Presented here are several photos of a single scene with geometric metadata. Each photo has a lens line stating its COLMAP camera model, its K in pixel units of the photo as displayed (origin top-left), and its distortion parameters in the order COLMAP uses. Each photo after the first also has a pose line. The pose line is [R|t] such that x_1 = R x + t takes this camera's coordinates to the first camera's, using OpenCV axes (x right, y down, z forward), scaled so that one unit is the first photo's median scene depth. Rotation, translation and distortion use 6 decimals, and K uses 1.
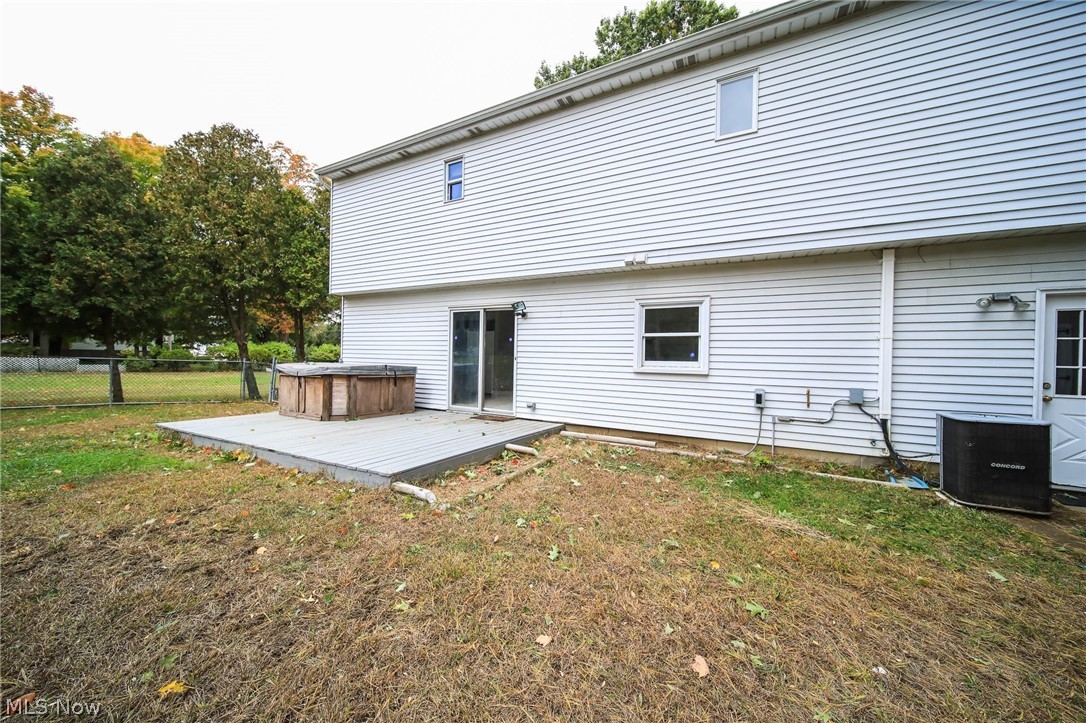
lens RADIAL K [[378.4, 0, 546.5], [0, 378.4, 358.3], [0, 0, 1]] dist [-0.000955, -0.000165]
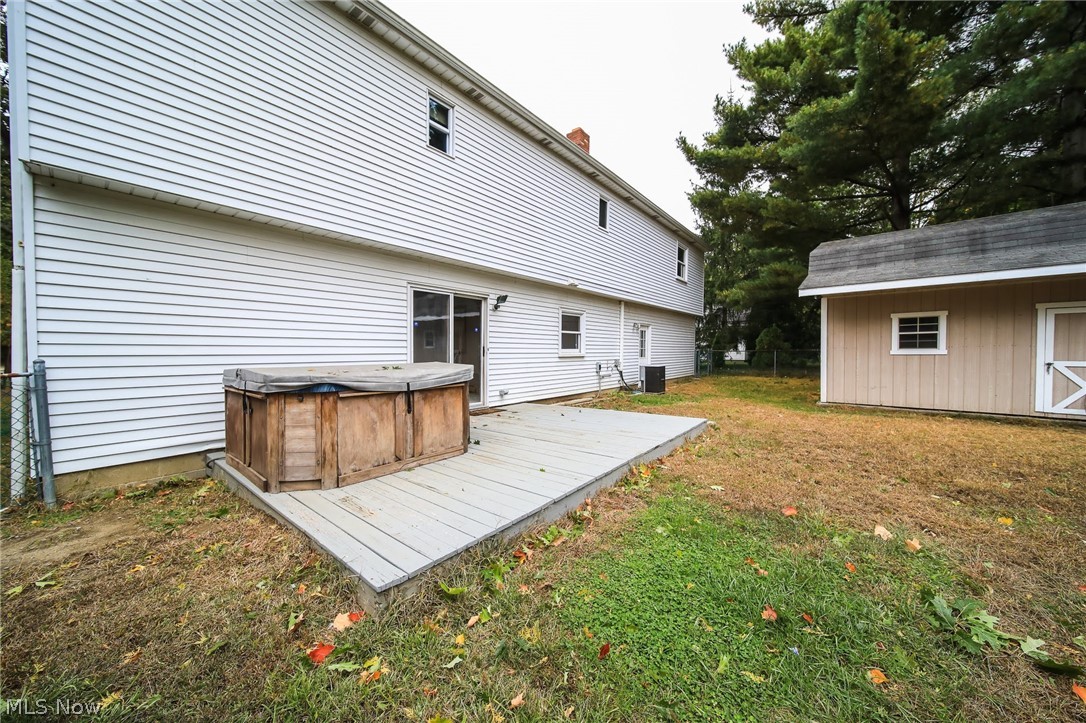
lens RADIAL K [[378.4, 0, 546.5], [0, 378.4, 358.3], [0, 0, 1]] dist [-0.000955, -0.000165]
pose [[0.198287, -0.044868, 0.979116, -1.262381], [-0.000538, 0.998947, 0.045885, -0.026606], [-0.980144, -0.009626, 0.198054, 0.784187]]
